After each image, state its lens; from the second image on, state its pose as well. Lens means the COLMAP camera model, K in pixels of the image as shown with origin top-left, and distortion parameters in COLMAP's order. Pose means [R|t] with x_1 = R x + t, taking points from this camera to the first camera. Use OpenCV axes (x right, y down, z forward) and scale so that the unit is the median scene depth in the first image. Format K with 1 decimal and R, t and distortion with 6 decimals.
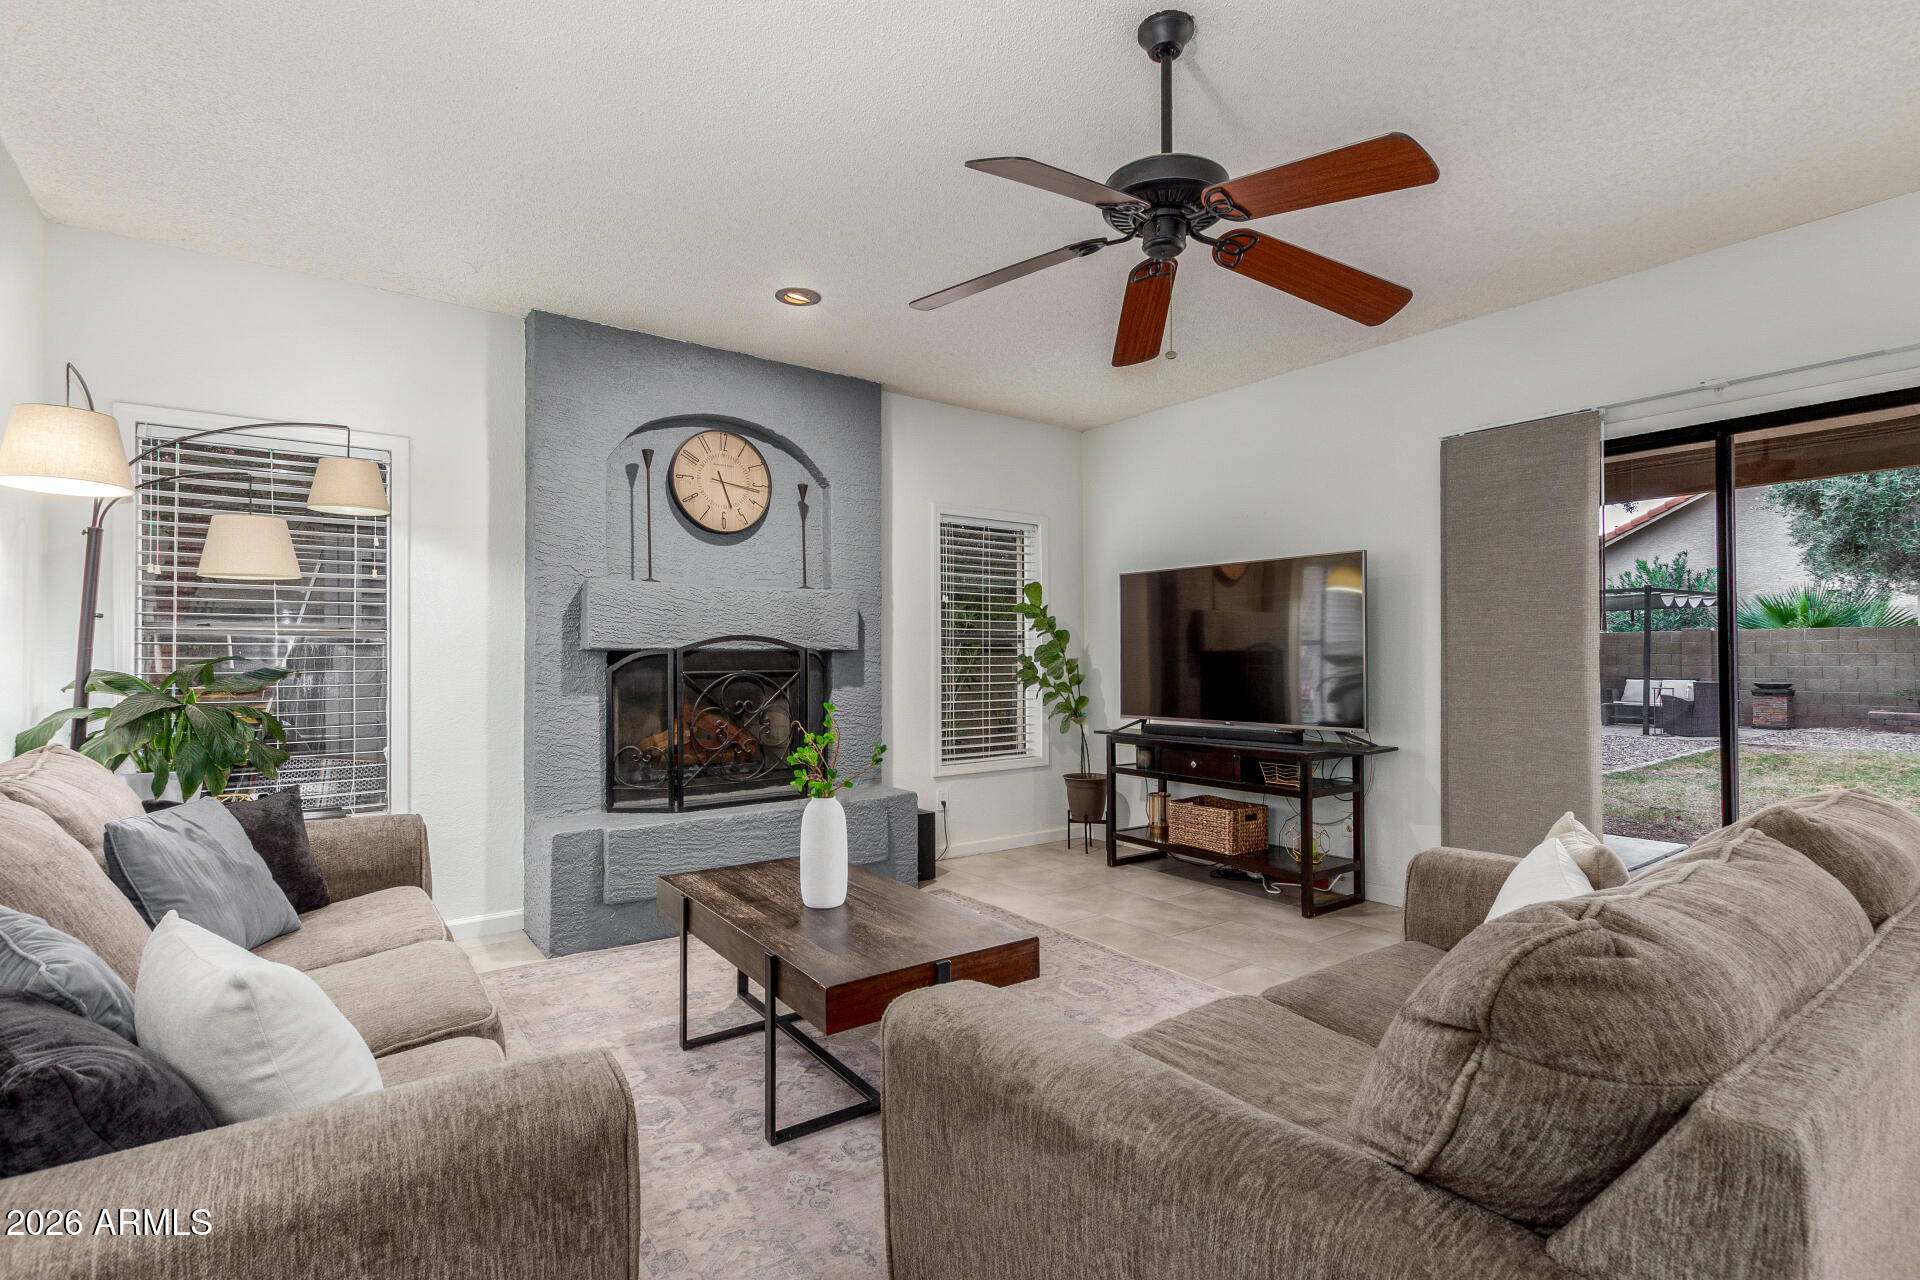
lens RADIAL K [[889.2, 0, 960.0], [0, 889.2, 640.0], [0, 0, 1]] dist [0.000092, -0.000025]
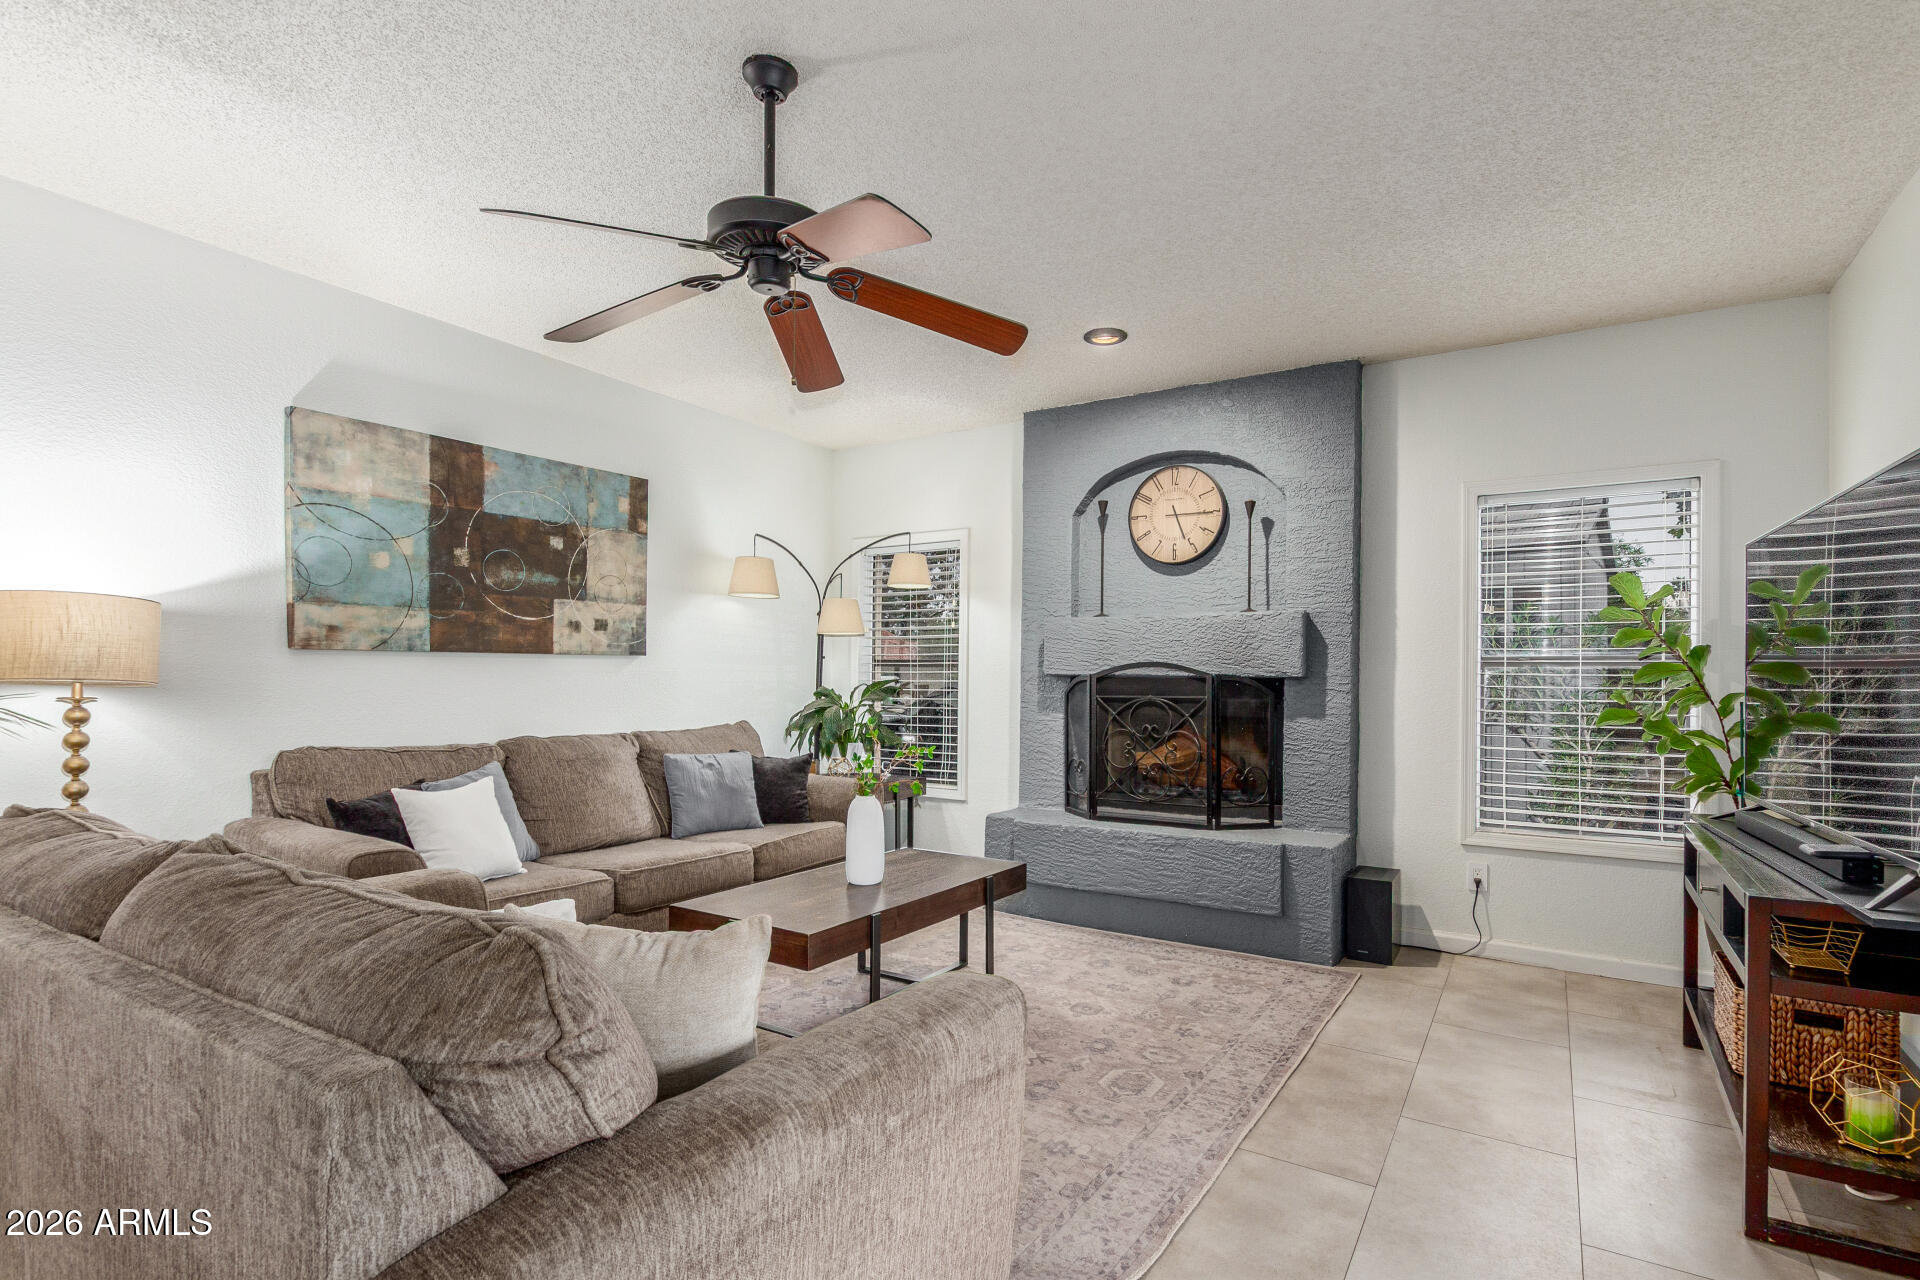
lens RADIAL K [[859.0, 0, 961.2], [0, 859.0, 674.4], [0, 0, 1]] dist [0.000362, 0.000046]
pose [[0.396965, 0.001389, -0.917833, 0.603471], [0.006673, 0.999968, 0.004400, 0.003073], [0.917810, -0.007871, 0.396943, 0.397530]]
